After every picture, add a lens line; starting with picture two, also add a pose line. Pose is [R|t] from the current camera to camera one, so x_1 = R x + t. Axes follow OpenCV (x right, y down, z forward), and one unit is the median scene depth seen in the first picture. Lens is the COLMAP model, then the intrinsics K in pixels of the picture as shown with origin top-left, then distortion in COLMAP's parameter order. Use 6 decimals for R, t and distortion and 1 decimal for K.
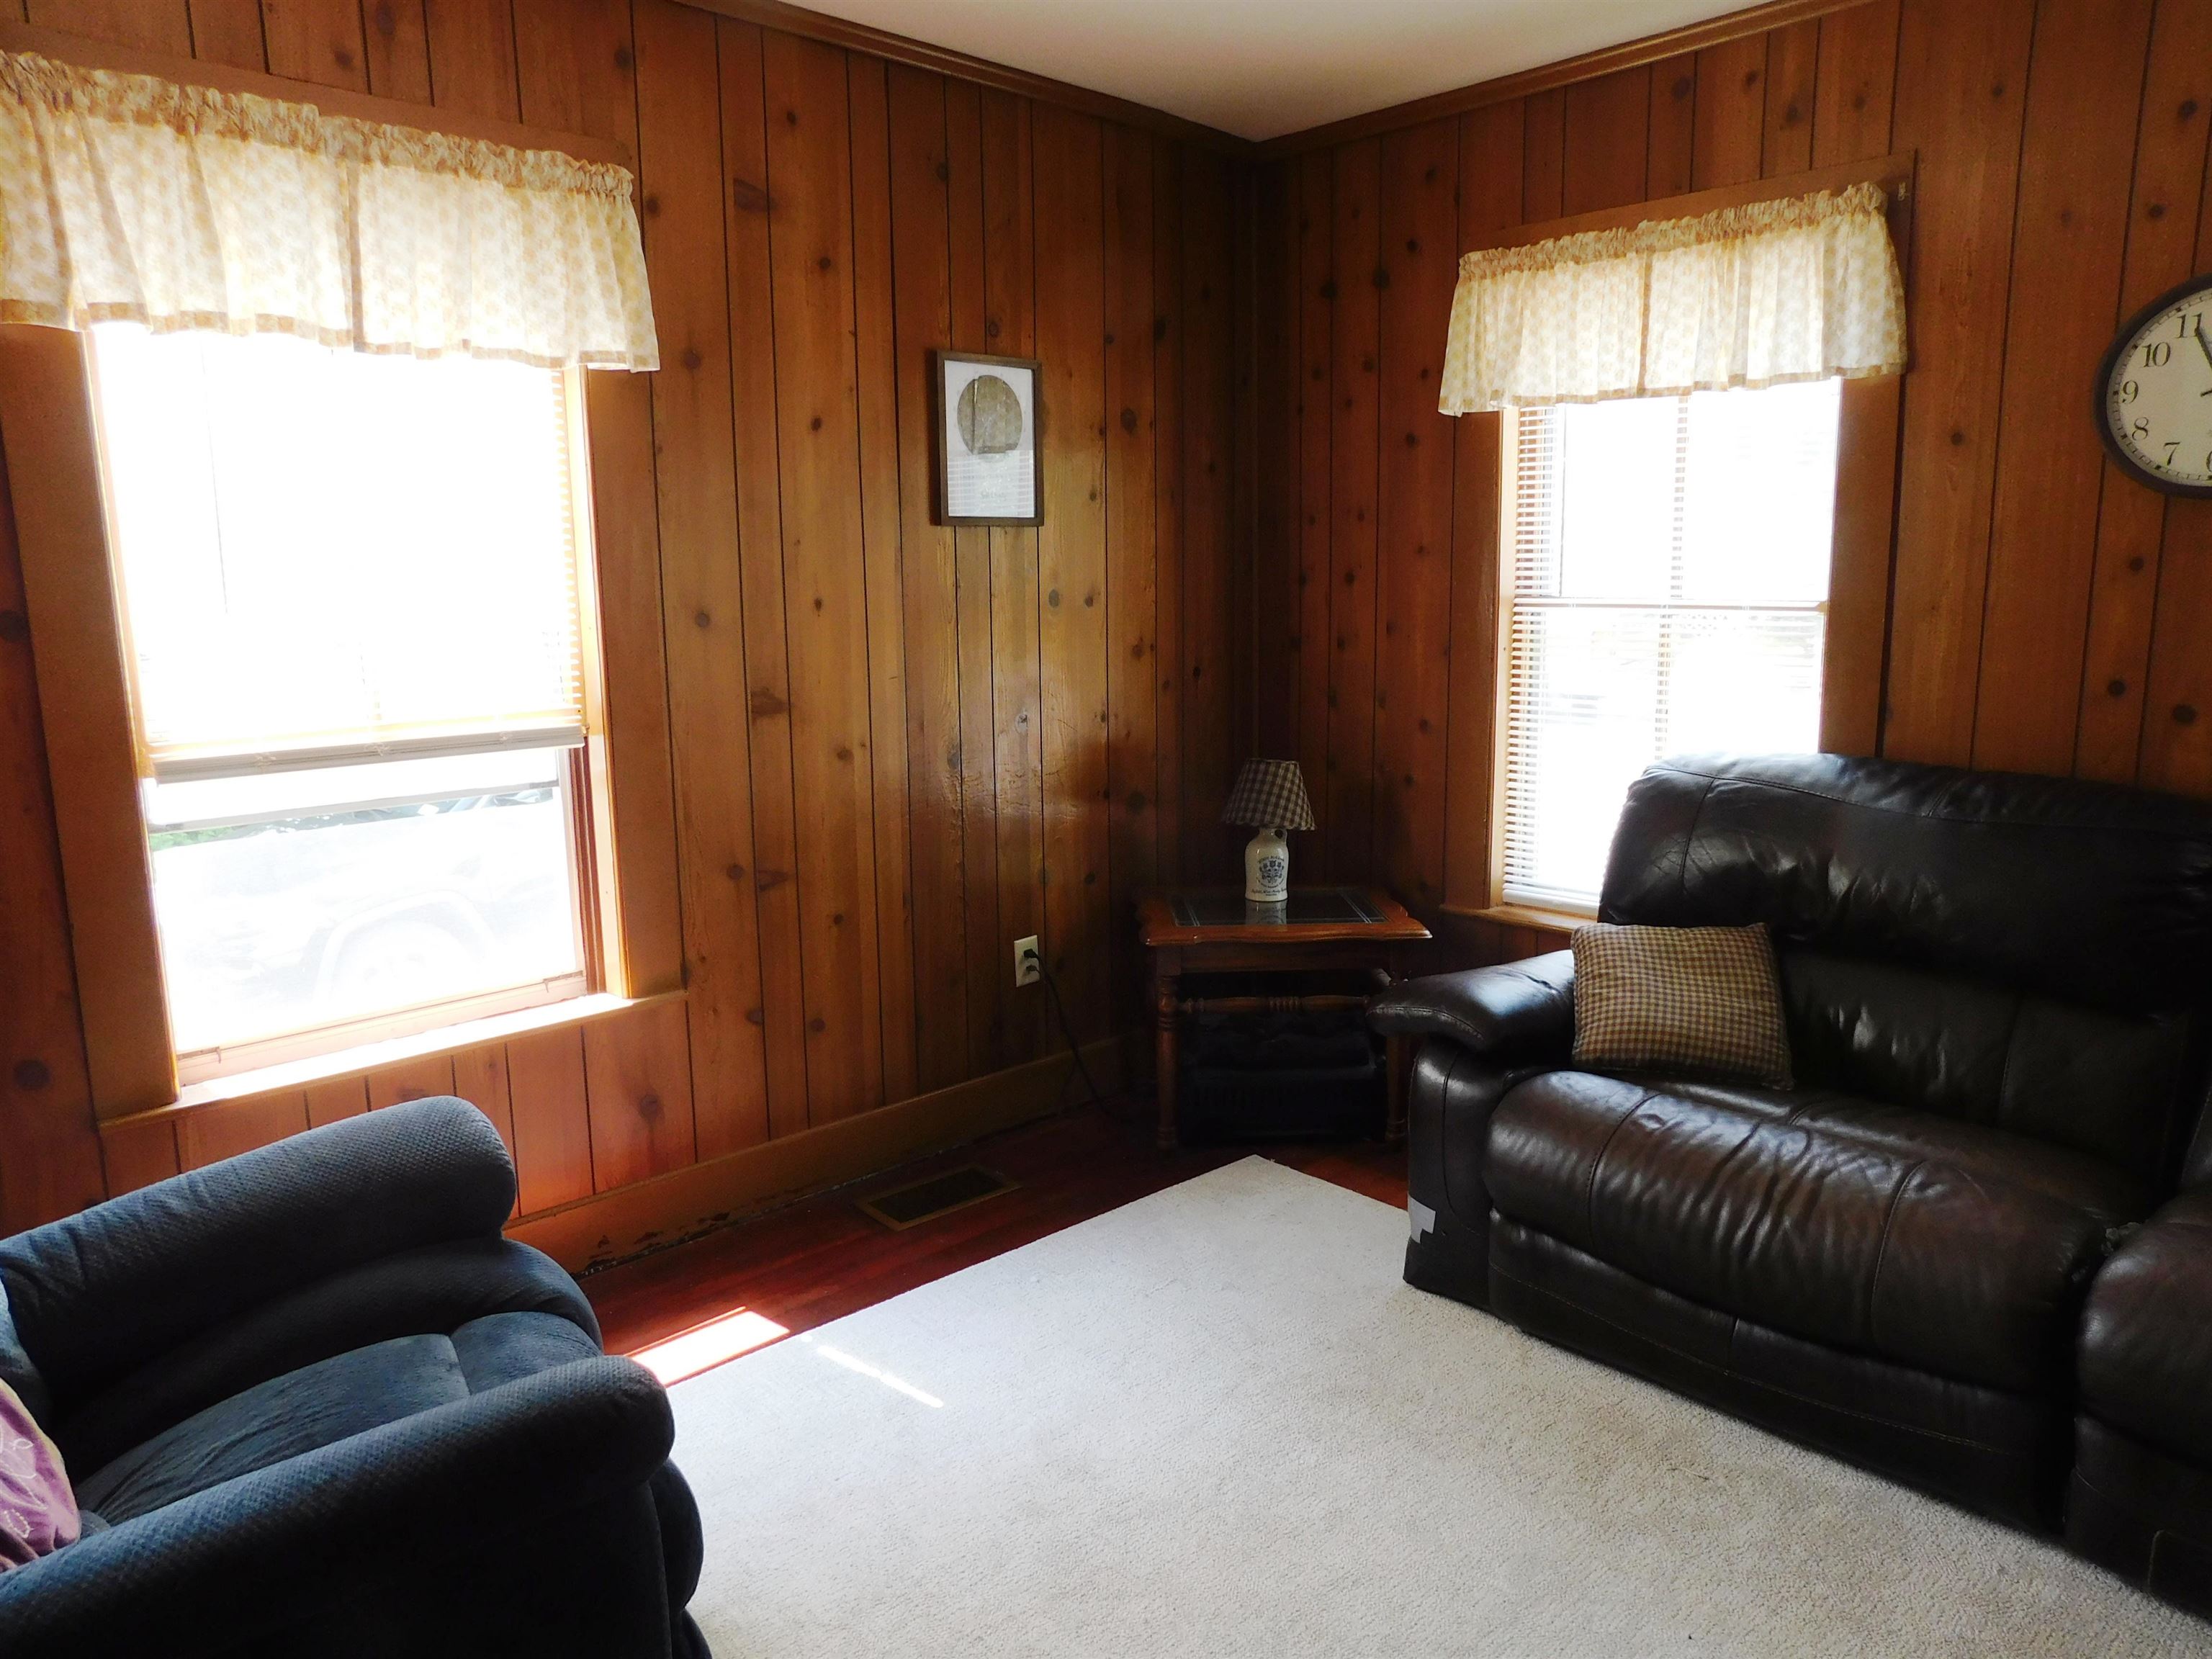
lens RADIAL K [[1459.8, 0, 1107.9], [0, 1459.8, 829.5], [0, 0, 1]] dist [-0.071663, 0.056488]
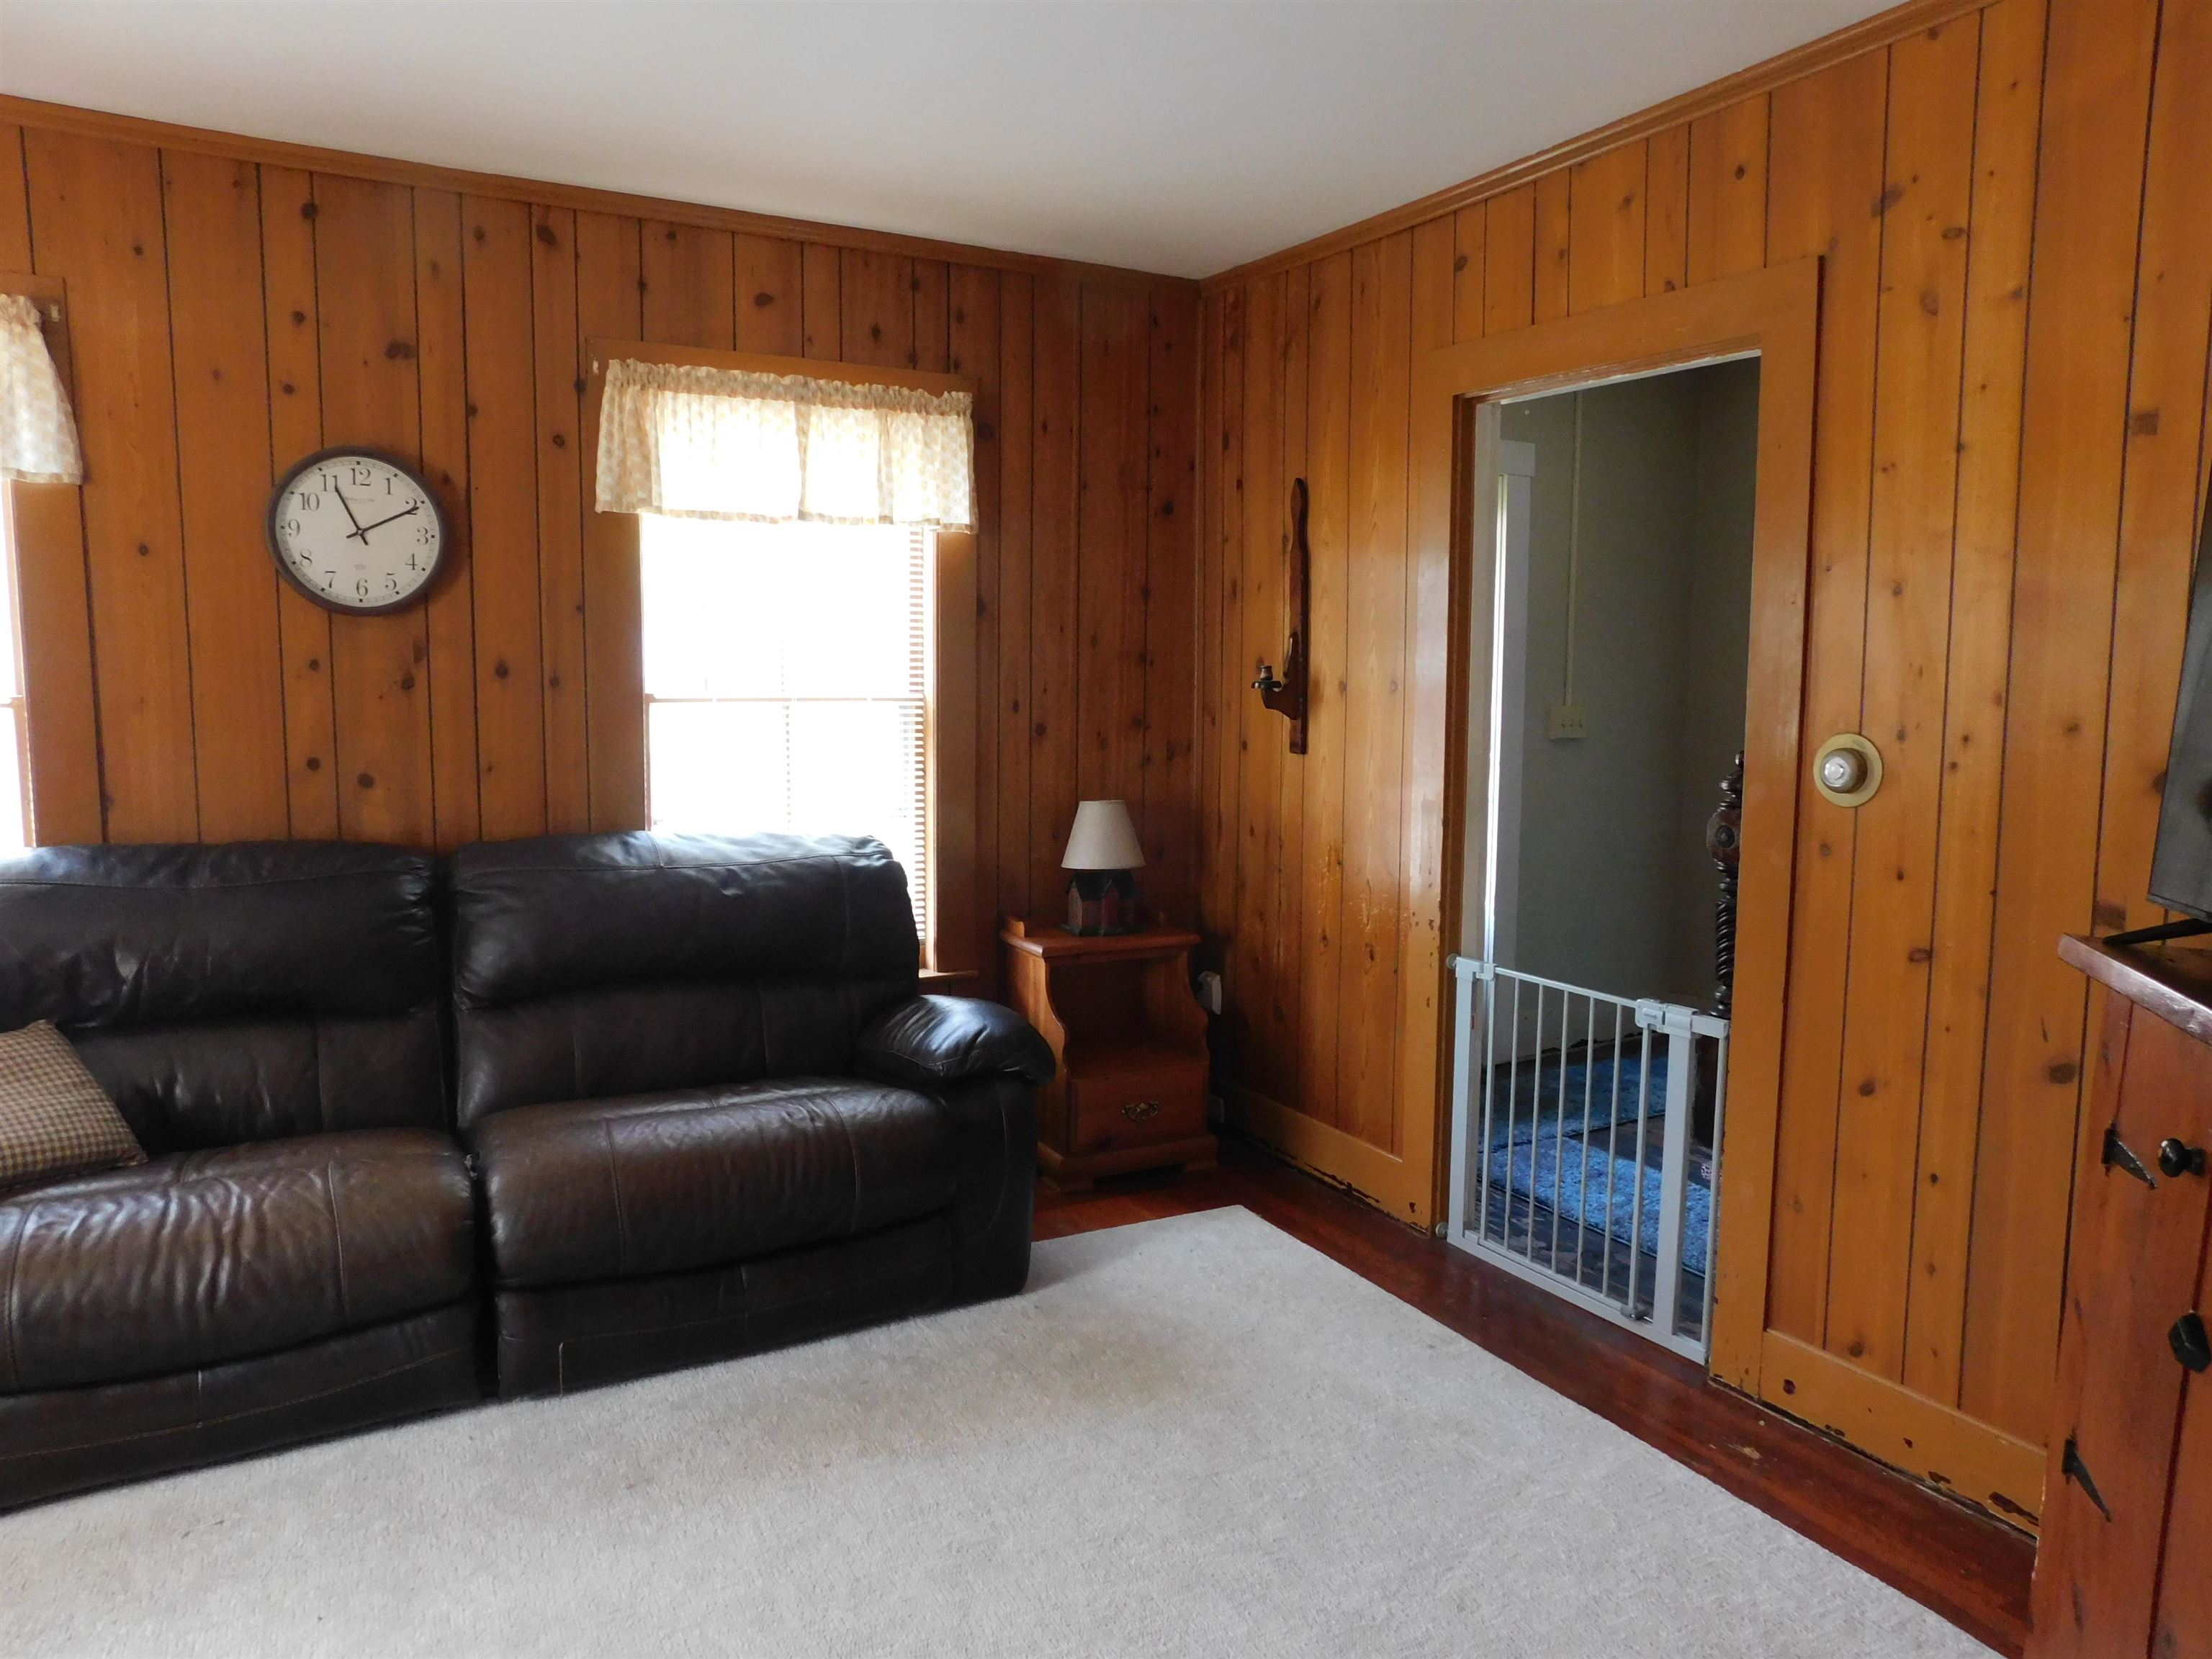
lens RADIAL K [[1459.8, 0, 1101.7], [0, 1459.8, 822.8], [0, 0, 1]] dist [-0.071663, 0.056488]
pose [[0.242807, -0.084066, 0.966425, -0.311088], [0.159735, 0.986104, 0.045646, 0.002583], [-0.956833, 0.143288, 0.252861, 0.041019]]
